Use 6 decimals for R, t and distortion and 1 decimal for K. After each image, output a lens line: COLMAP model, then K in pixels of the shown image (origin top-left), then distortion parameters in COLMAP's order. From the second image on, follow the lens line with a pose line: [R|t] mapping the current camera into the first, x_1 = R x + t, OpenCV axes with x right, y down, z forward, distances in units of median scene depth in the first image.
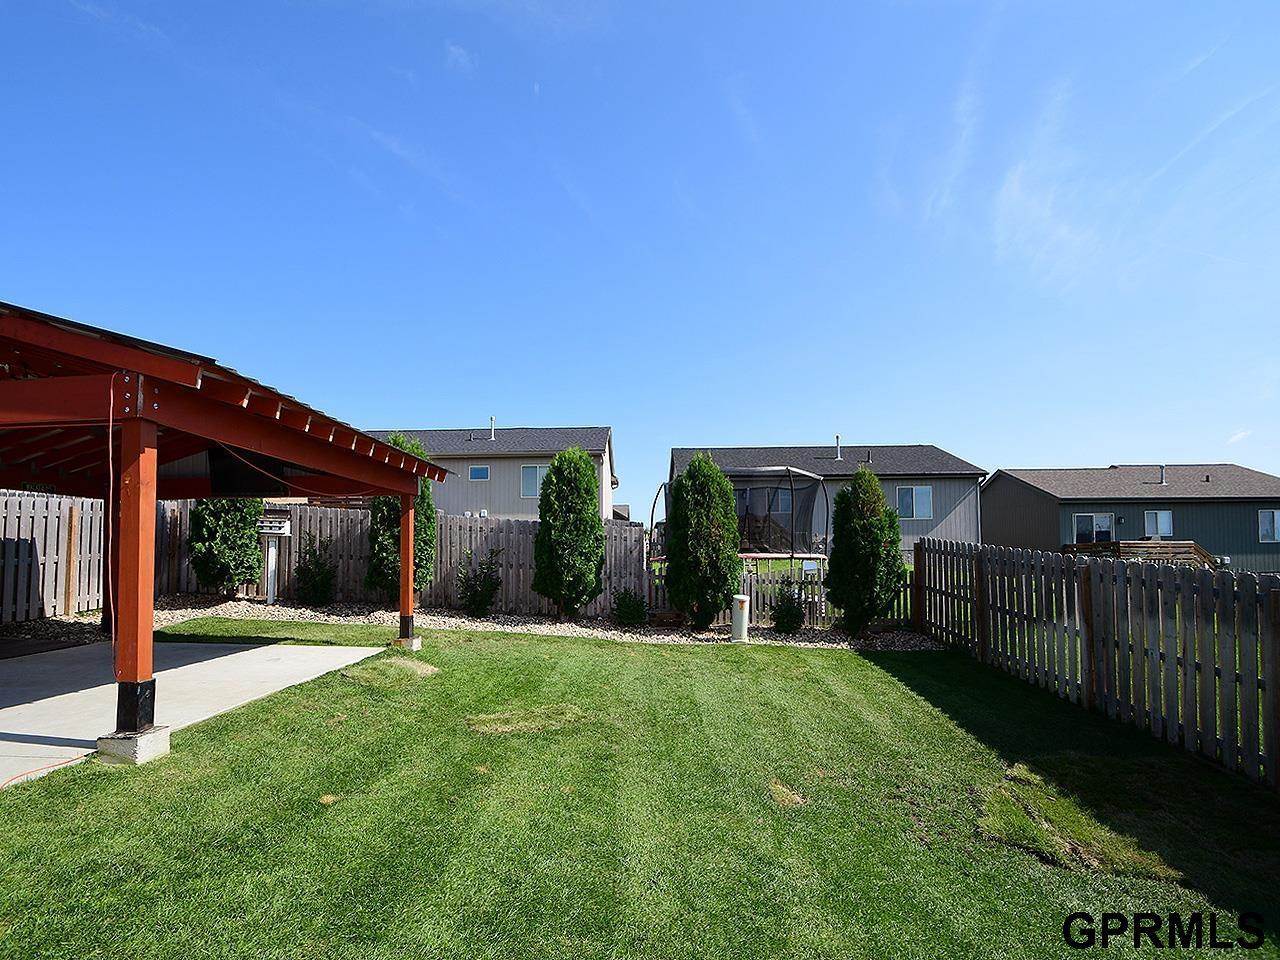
lens RADIAL K [[567.5, 0, 637.7], [0, 567.5, 508.2], [0, 0, 1]] dist [0.016160, -0.019412]
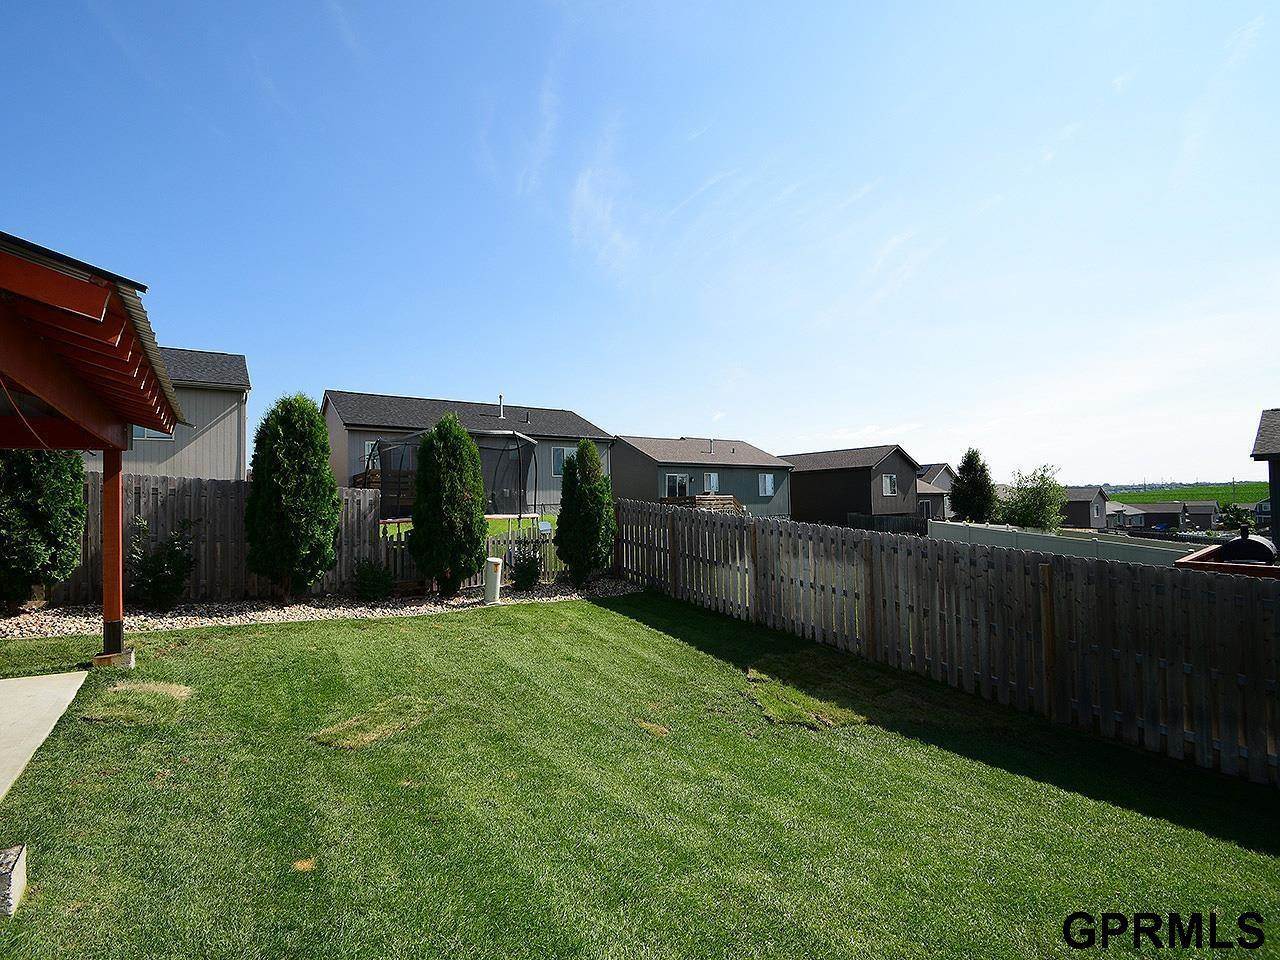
lens RADIAL K [[573.9, 0, 624.5], [0, 573.9, 453.6], [0, 0, 1]] dist [0.000760, -0.008309]
pose [[0.793514, 0.043032, 0.607028, -0.267397], [-0.041562, 0.999000, -0.016488, -0.027663], [-0.607130, -0.012146, 0.794509, 0.038077]]
